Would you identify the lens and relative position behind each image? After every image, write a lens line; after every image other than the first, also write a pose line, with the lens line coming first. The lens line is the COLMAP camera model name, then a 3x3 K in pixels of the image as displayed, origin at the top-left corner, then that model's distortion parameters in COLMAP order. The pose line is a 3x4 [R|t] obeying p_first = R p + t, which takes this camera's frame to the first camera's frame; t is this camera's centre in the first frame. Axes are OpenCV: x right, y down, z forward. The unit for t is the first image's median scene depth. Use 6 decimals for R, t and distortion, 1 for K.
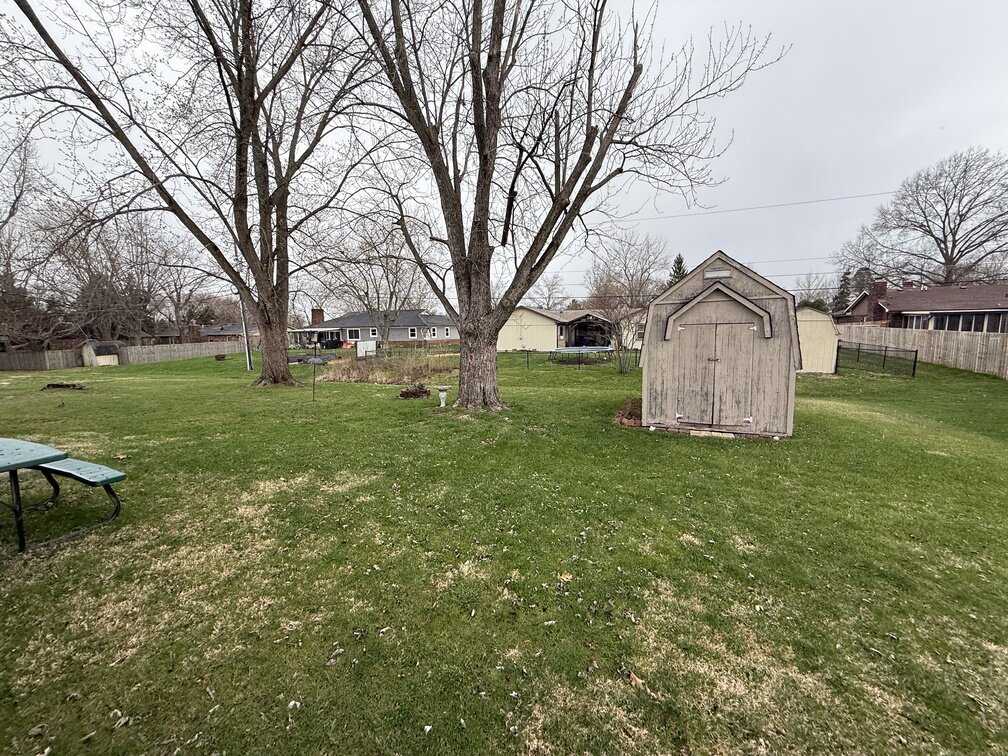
lens RADIAL K [[399.6, 0, 504.0], [0, 399.6, 378.0], [0, 0, 1]] dist [-0.000749, -0.000354]
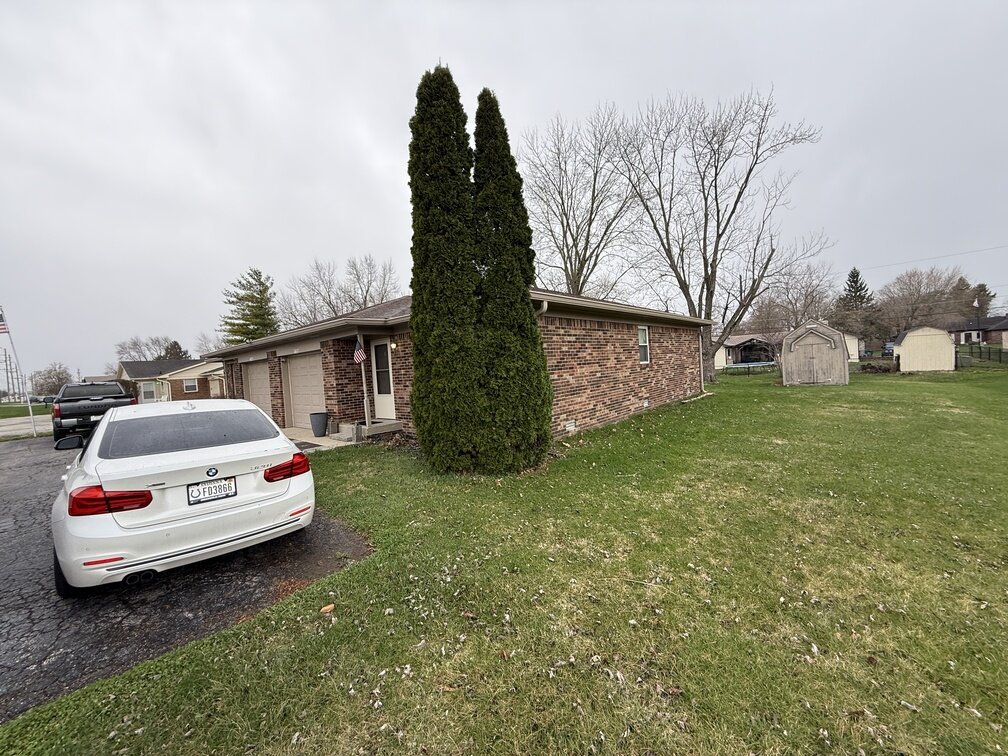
lens RADIAL K [[399.6, 0, 504.0], [0, 399.6, 378.0], [0, 0, 1]] dist [-0.000749, -0.000354]
pose [[0.940497, -0.036403, -0.337848, -0.208695], [0.010715, 0.996928, -0.077593, 0.110420], [0.339634, 0.069356, 0.937997, -0.885937]]
